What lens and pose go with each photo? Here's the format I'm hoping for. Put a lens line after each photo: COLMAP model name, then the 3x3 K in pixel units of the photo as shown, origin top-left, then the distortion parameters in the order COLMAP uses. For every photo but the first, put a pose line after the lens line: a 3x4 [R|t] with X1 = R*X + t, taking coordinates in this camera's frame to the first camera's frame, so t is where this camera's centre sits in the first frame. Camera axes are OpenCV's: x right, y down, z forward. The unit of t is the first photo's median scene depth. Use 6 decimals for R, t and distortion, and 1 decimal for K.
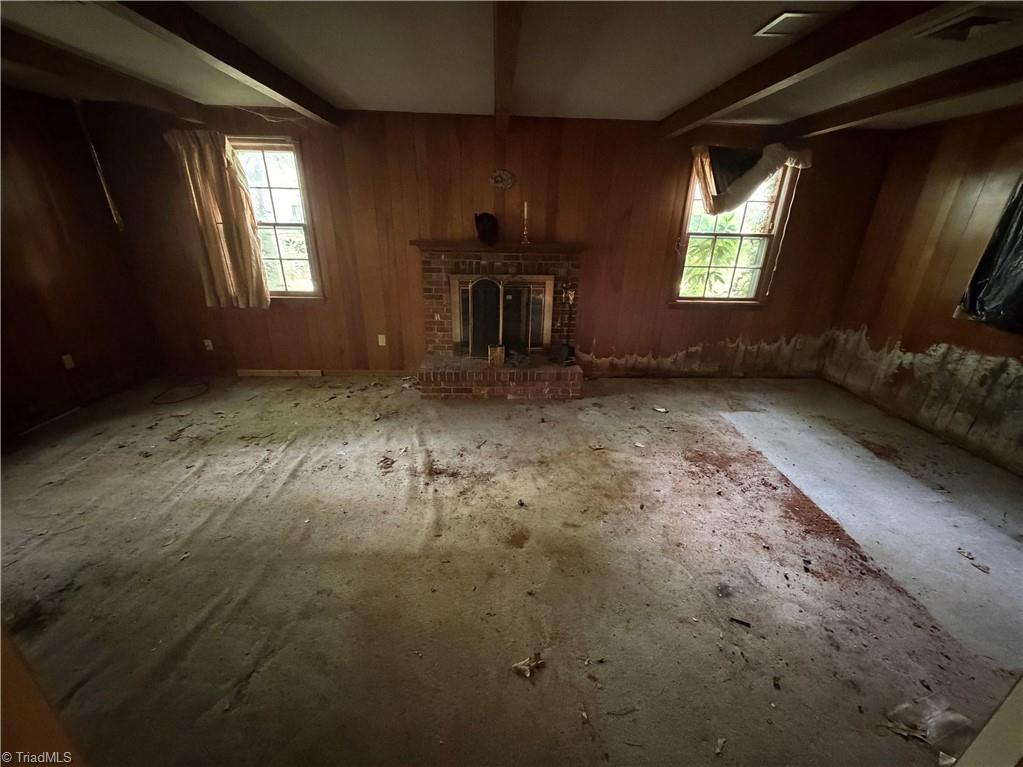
lens RADIAL K [[406.2, 0, 511.5], [0, 406.2, 383.5], [0, 0, 1]] dist [0.001027, -0.000113]
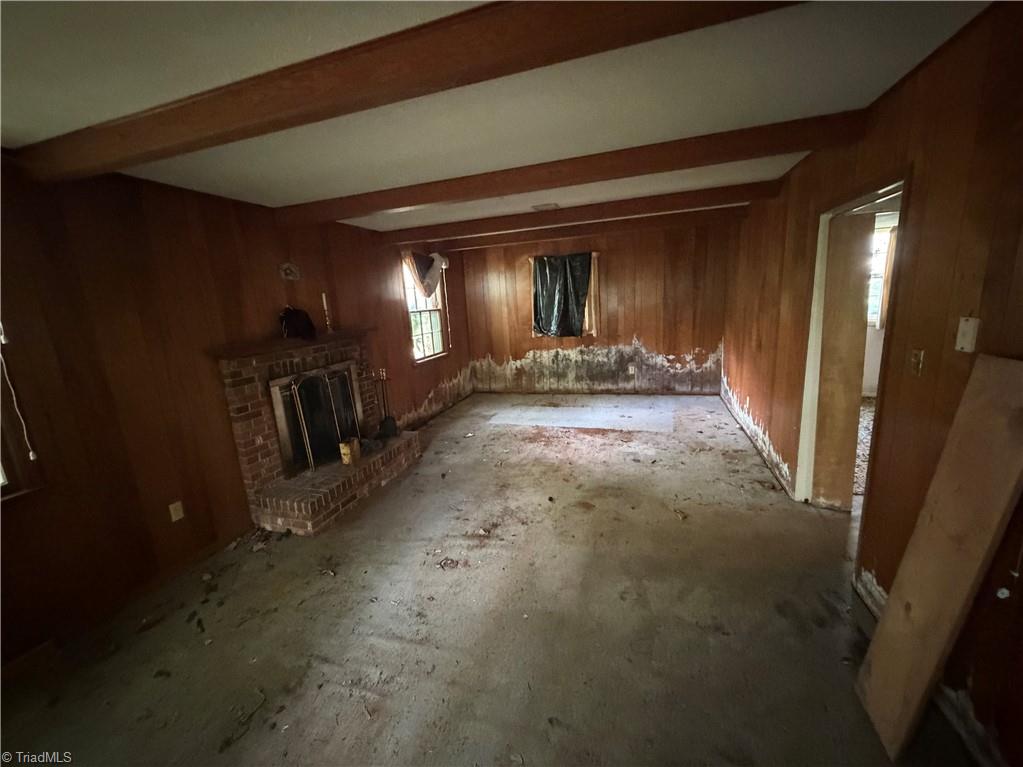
lens RADIAL K [[406.2, 0, 511.5], [0, 406.2, 383.5], [0, 0, 1]] dist [0.001027, -0.000113]
pose [[0.340698, -0.236039, 0.910061, -0.833397], [0.418679, 0.904784, 0.077930, -0.148395], [-0.841803, 0.354473, 0.407083, 0.320916]]
